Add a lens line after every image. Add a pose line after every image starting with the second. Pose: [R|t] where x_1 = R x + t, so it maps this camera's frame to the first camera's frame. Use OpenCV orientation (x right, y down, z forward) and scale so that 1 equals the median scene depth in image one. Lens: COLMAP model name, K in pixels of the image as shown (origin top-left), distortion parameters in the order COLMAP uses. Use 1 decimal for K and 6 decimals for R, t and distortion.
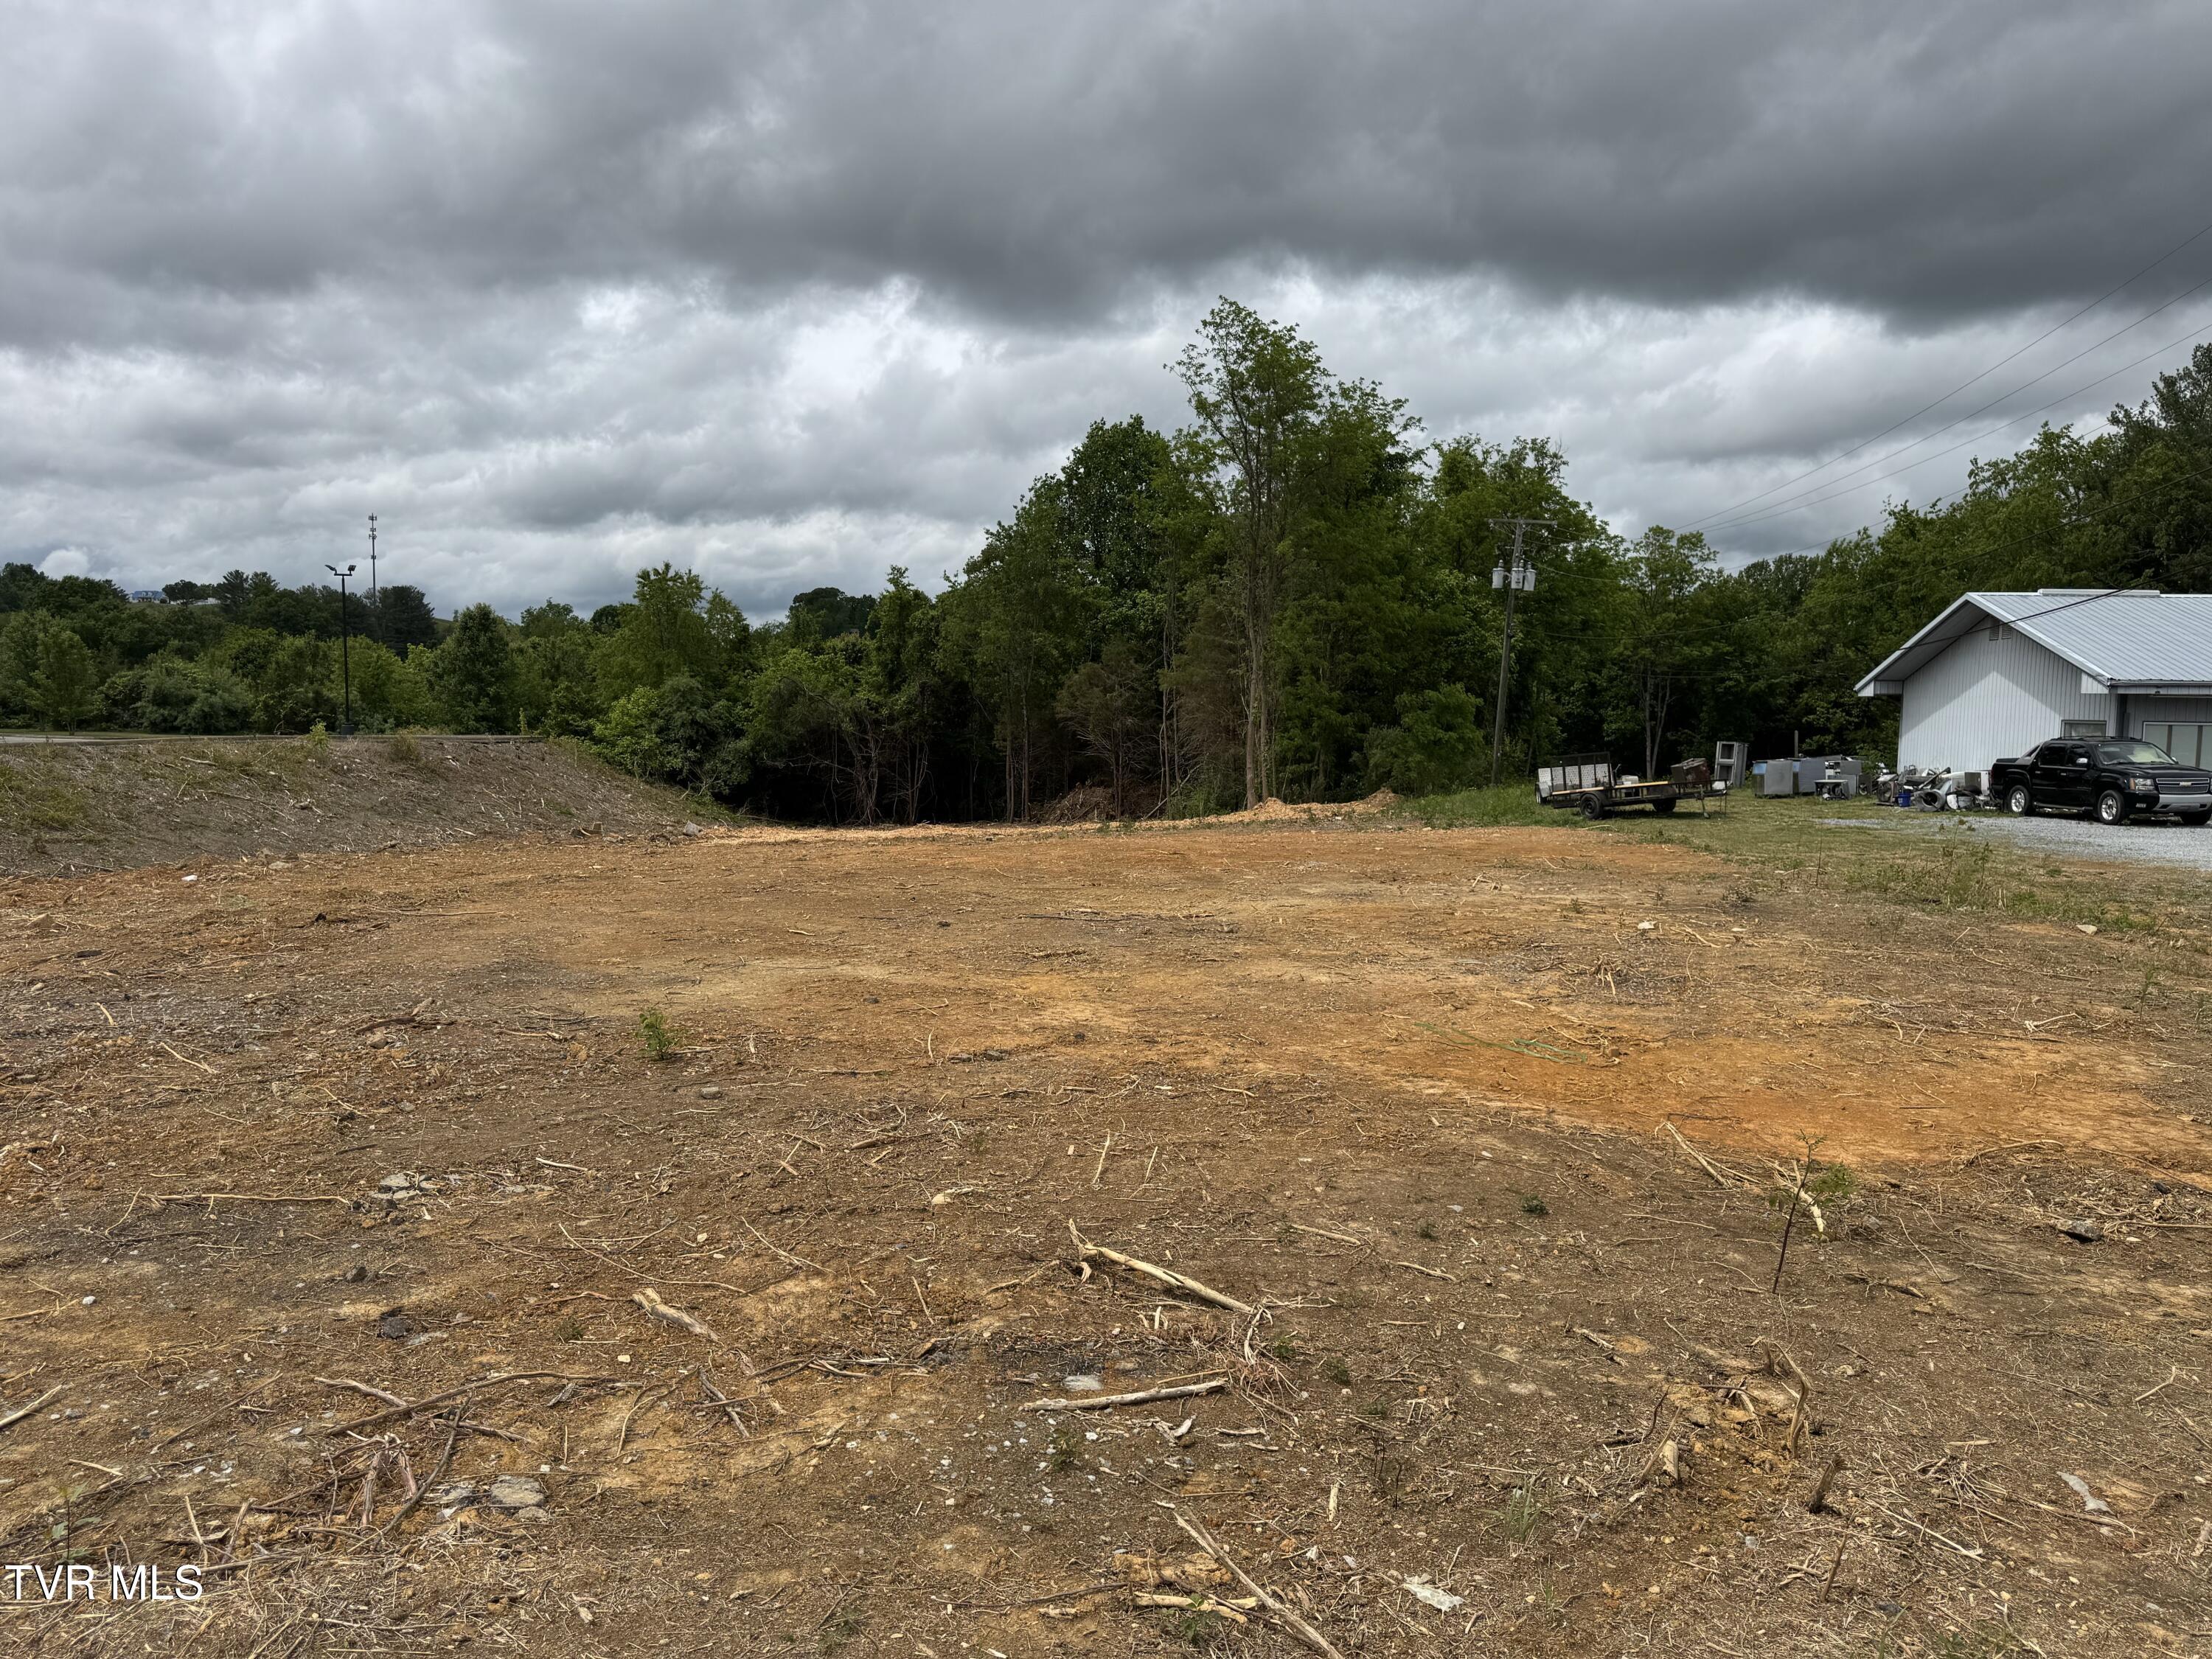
lens RADIAL K [[1547.2, 0, 1095.0], [0, 1547.2, 972.5], [0, 0, 1]] dist [0.013812, 0.003325]
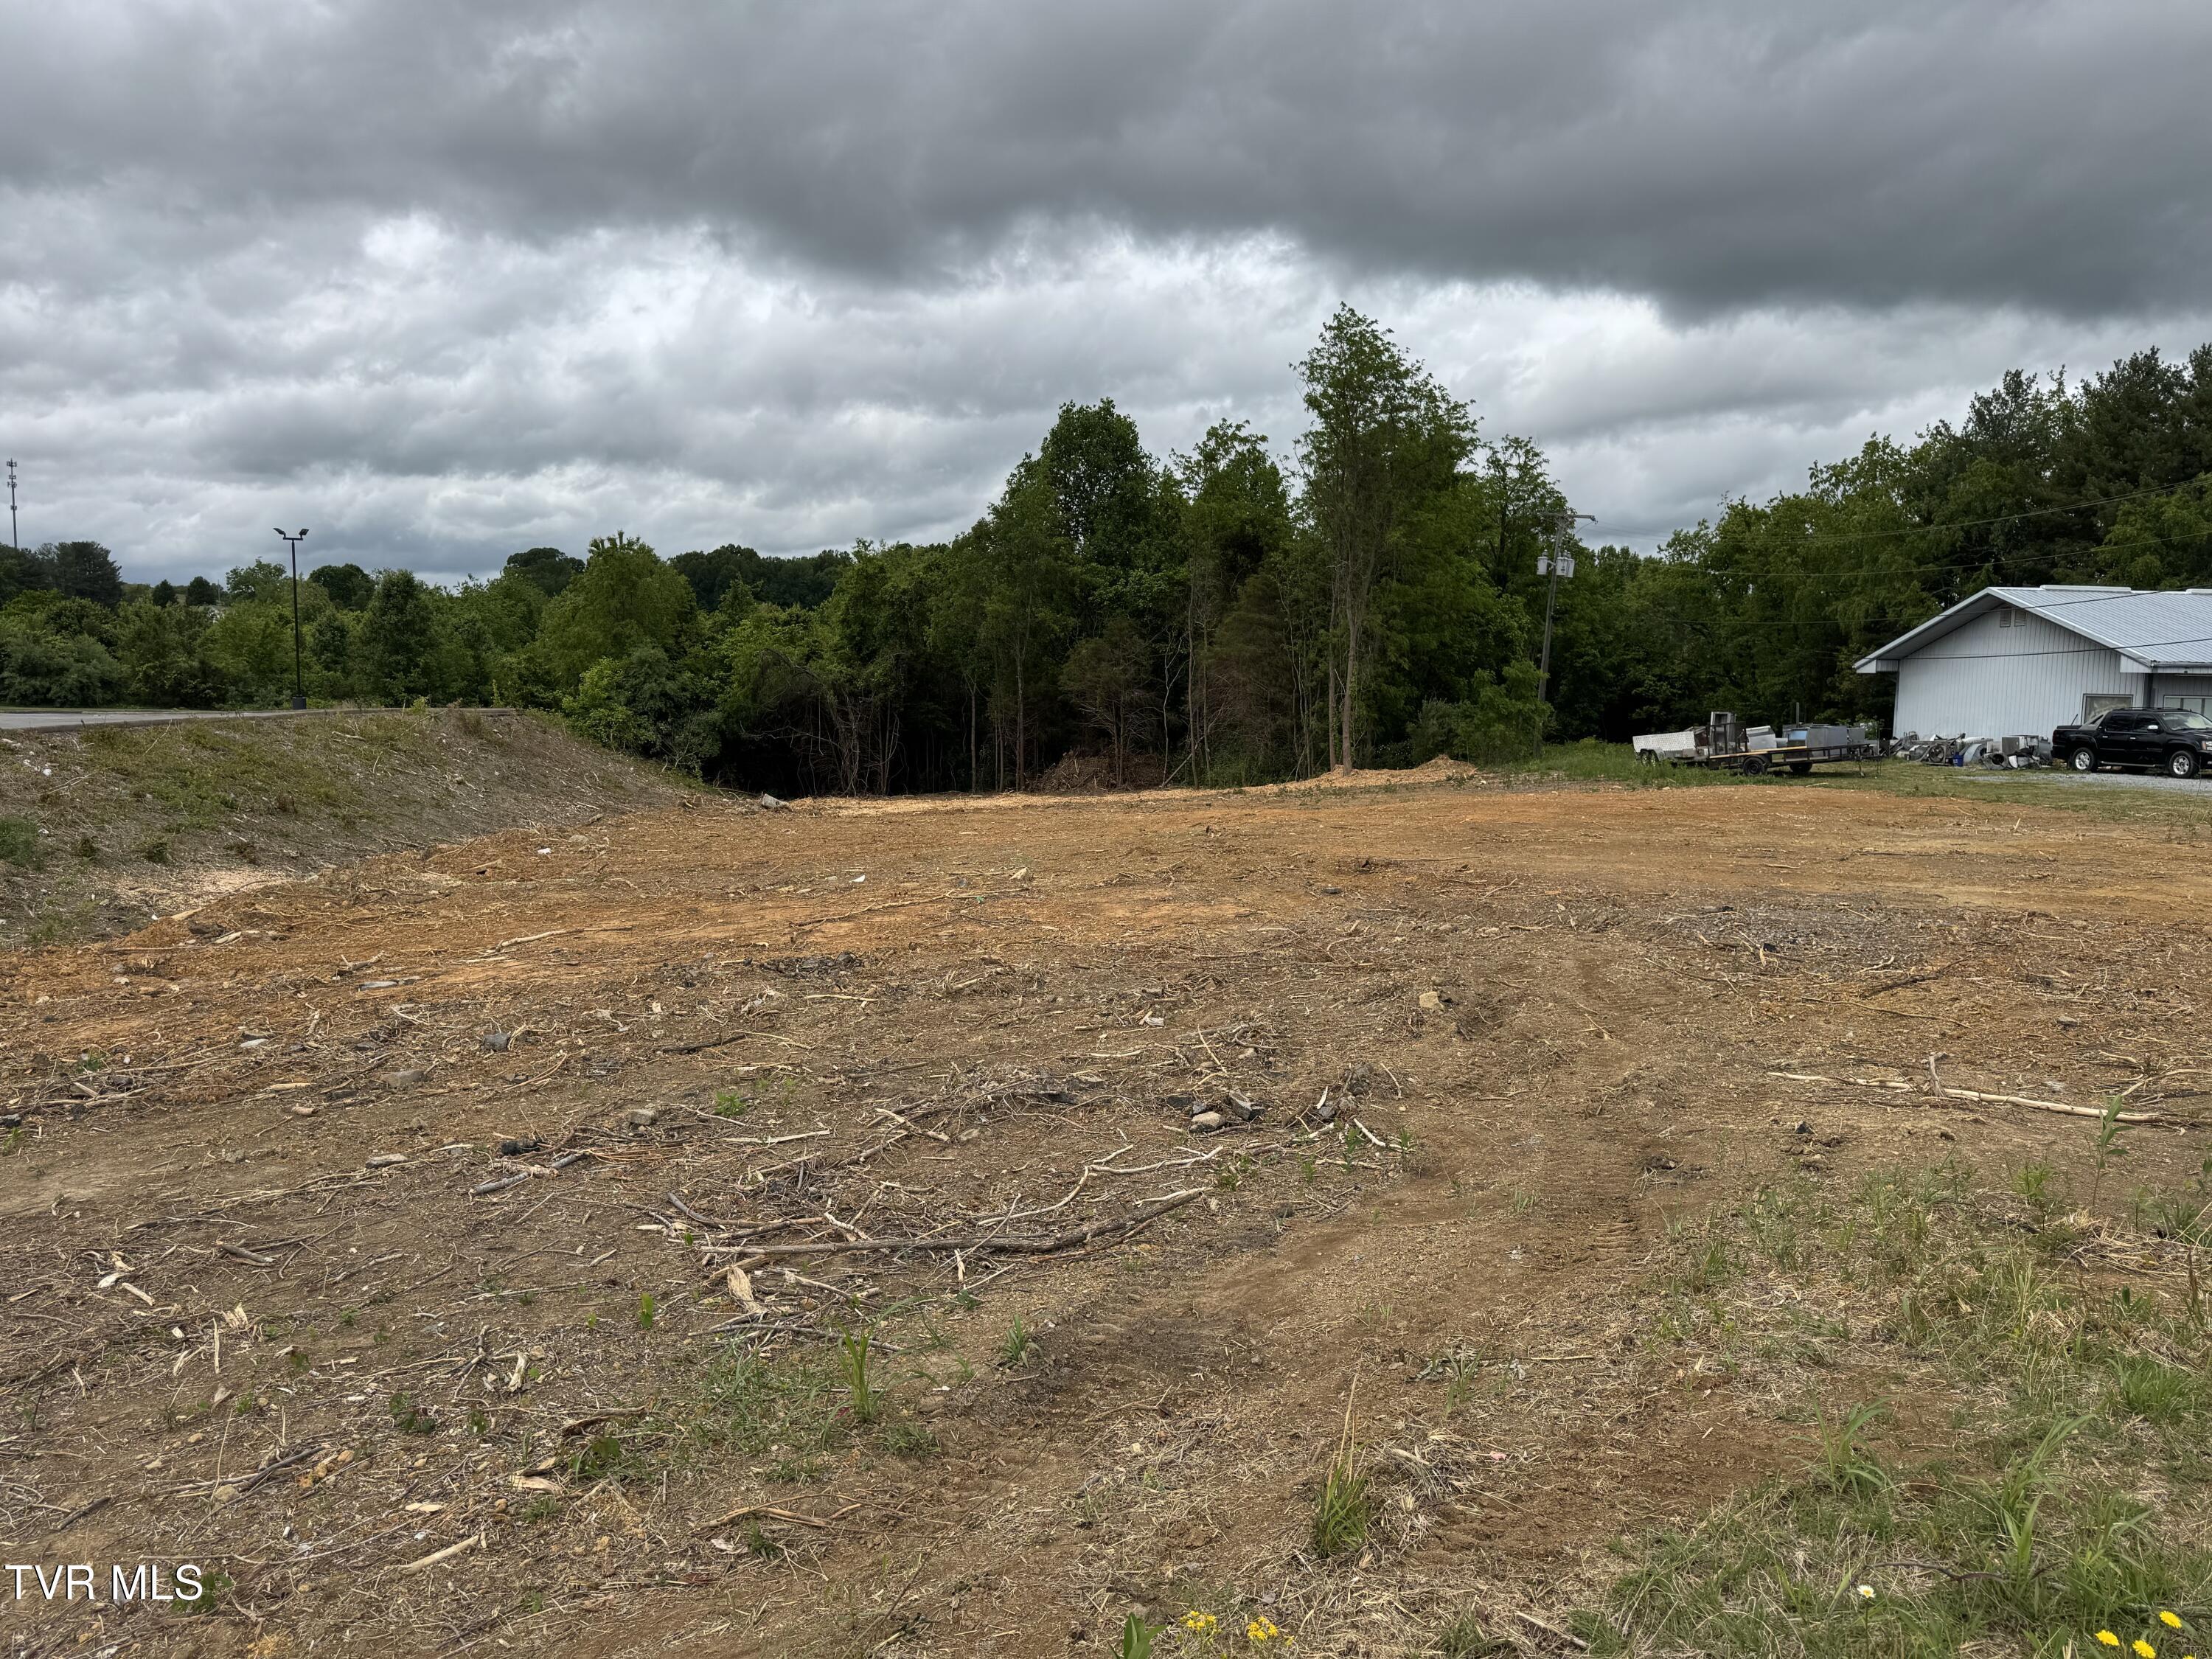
lens RADIAL K [[1512.5, 0, 1111.3], [0, 1512.5, 1062.2], [0, 0, 1]] dist [0.008592, 0.000246]
pose [[0.979092, -0.048488, 0.197554, -0.182876], [0.032552, 0.996007, 0.083131, 0.001919], [-0.200796, -0.074962, 0.976761, -0.023021]]
